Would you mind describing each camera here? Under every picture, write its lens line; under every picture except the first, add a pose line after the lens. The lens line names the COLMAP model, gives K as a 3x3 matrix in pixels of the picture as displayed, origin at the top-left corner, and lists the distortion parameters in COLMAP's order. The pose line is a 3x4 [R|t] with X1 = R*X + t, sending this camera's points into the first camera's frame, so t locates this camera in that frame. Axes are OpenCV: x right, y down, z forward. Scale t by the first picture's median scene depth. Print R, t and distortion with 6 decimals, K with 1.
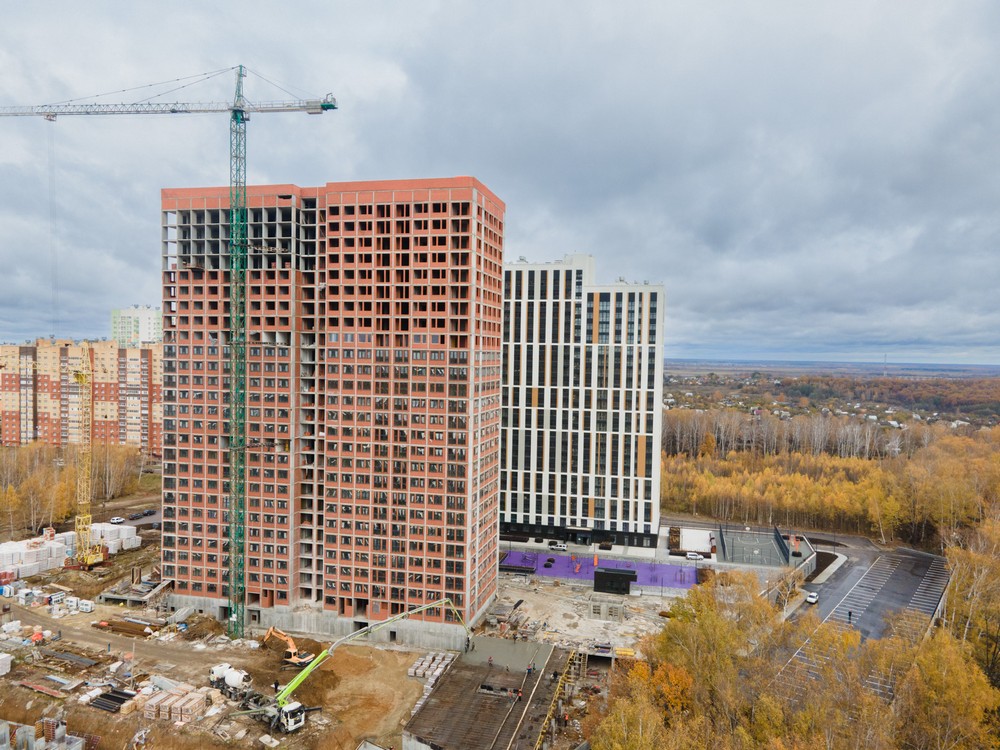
lens RADIAL K [[726.7, 0, 500.9], [0, 726.7, 383.0], [0, 0, 1]] dist [0.028728, 0.030529]
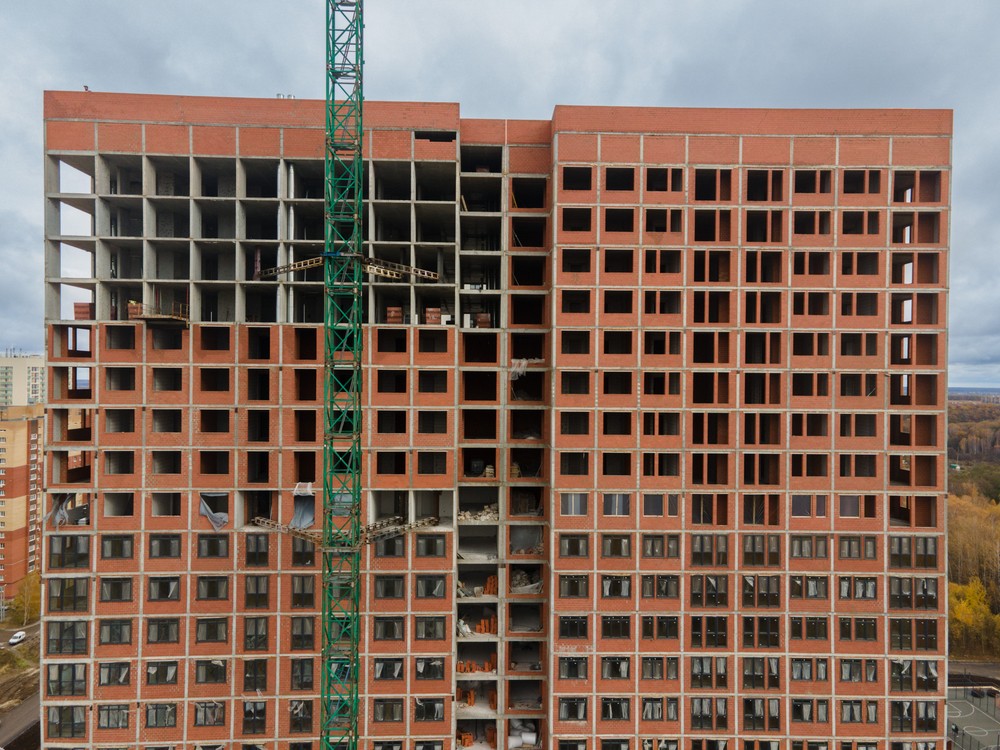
lens RADIAL K [[726.7, 0, 500.9], [0, 726.7, 383.0], [0, 0, 1]] dist [0.028728, 0.030529]
pose [[0.961091, -0.012365, 0.275956, -0.371582], [0.021393, 0.999329, -0.029728, -0.115885], [-0.275403, 0.034475, 0.960711, 0.636718]]
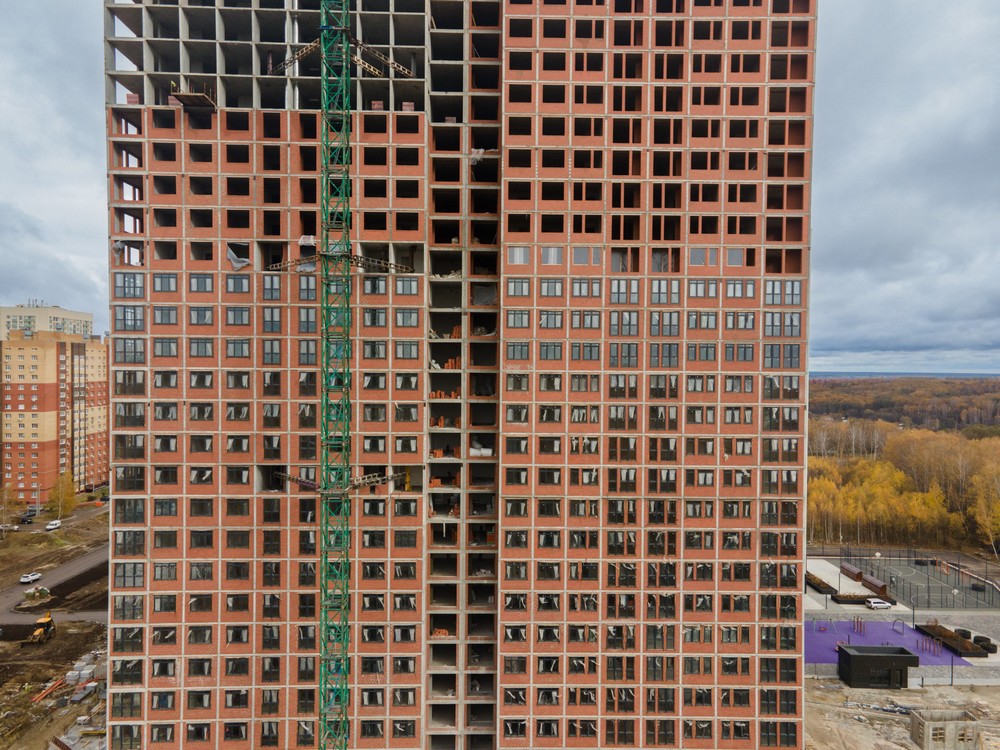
lens RADIAL K [[726.7, 0, 500.9], [0, 726.7, 383.0], [0, 0, 1]] dist [0.028728, 0.030529]
pose [[0.964217, -0.016942, 0.264571, -0.372166], [0.020966, 0.999703, -0.012391, 0.029778], [-0.264283, 0.017494, 0.964287, 0.528466]]
